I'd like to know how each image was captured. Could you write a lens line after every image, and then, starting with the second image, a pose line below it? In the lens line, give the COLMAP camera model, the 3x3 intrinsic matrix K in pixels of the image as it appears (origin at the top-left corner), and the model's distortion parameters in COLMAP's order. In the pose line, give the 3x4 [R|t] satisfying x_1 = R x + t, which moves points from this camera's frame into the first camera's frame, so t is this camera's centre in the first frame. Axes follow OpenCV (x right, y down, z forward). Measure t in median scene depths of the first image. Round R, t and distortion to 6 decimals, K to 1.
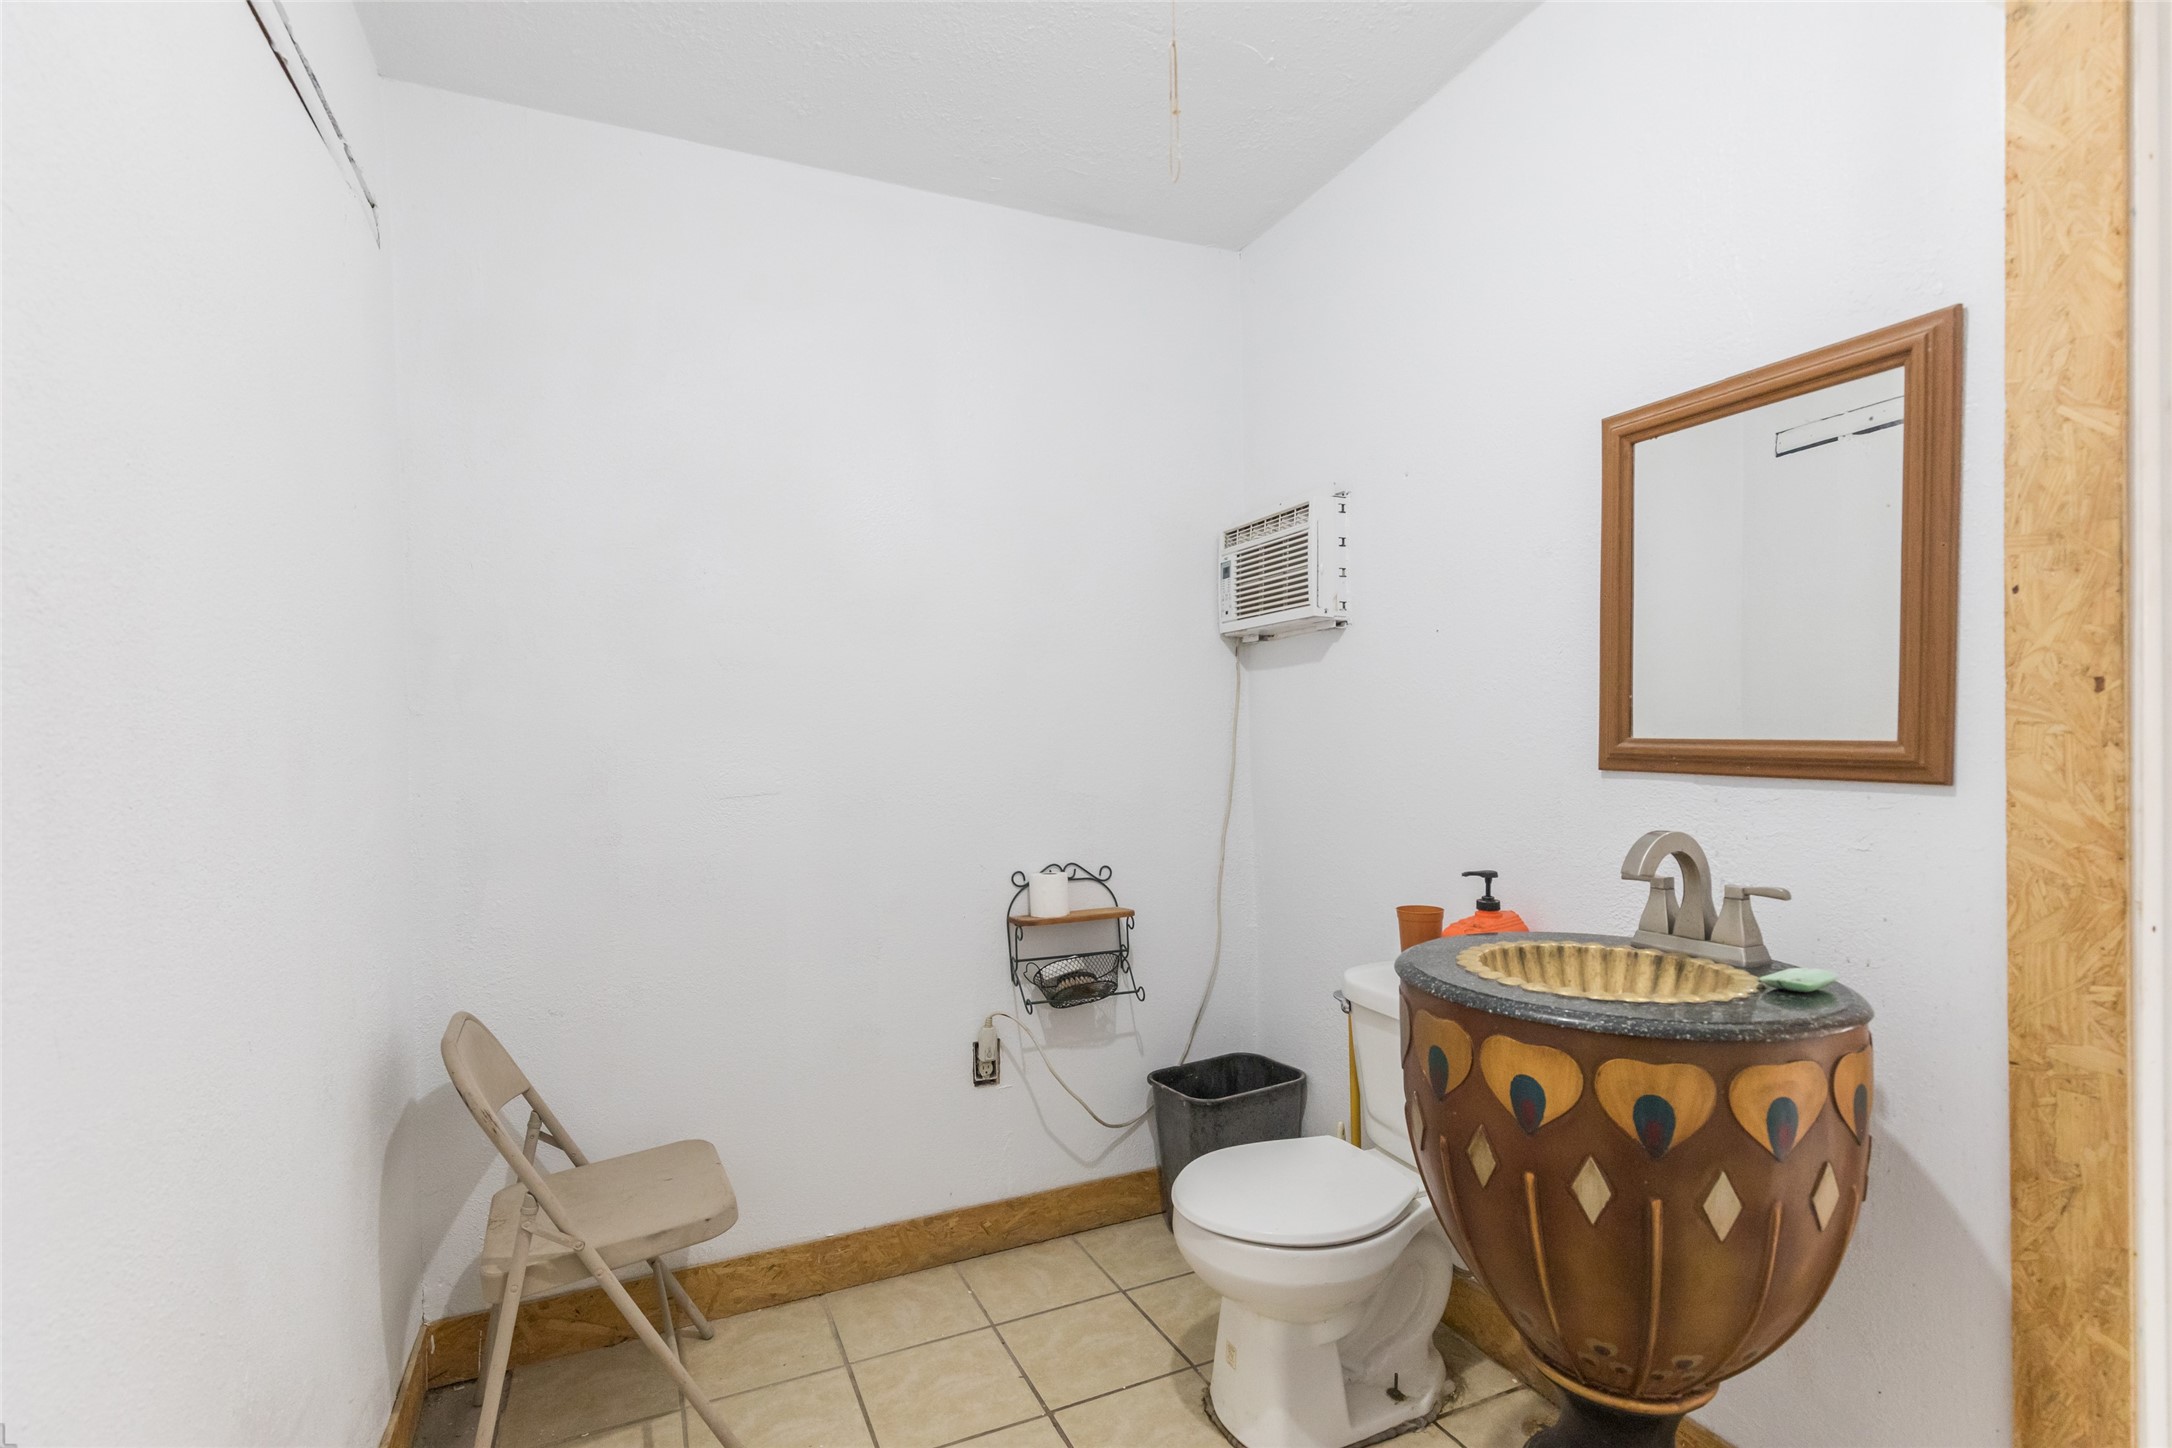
lens RADIAL K [[976.0, 0, 1084.9], [0, 976.0, 736.7], [0, 0, 1]] dist [0.000427, -0.000517]
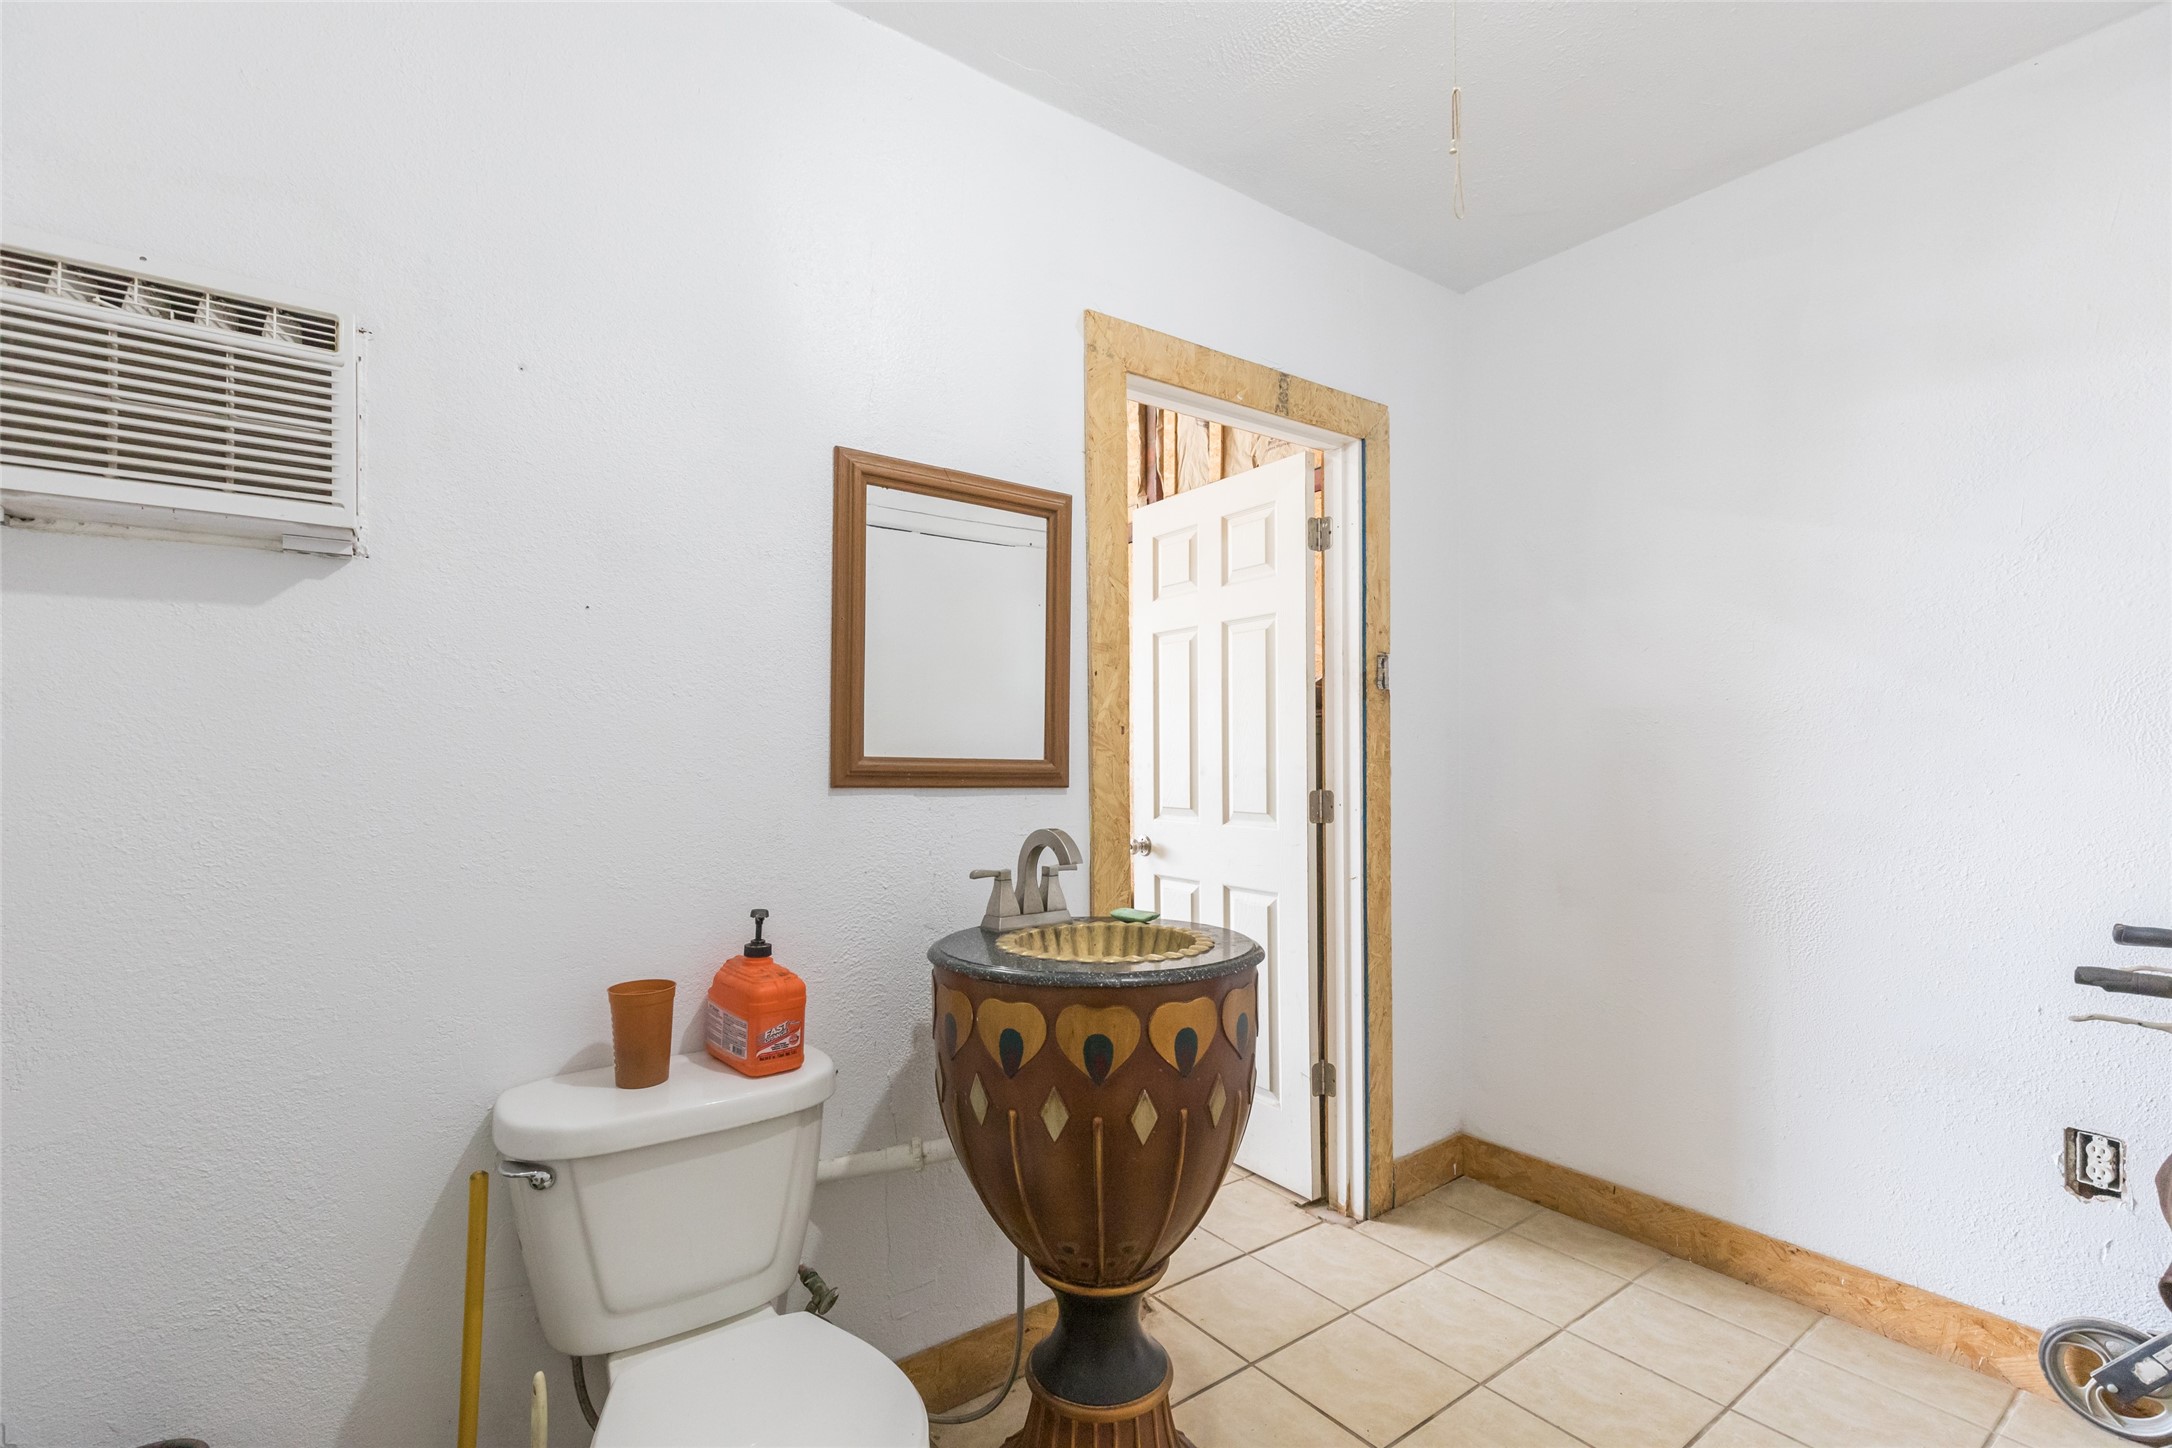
lens RADIAL K [[976.0, 0, 1084.9], [0, 976.0, 736.7], [0, 0, 1]] dist [0.000427, -0.000517]
pose [[-0.203256, 0.035585, 0.978479, -0.670684], [-0.000858, 0.999332, -0.036522, 0.023442], [-0.979125, -0.008263, -0.203089, 1.233862]]
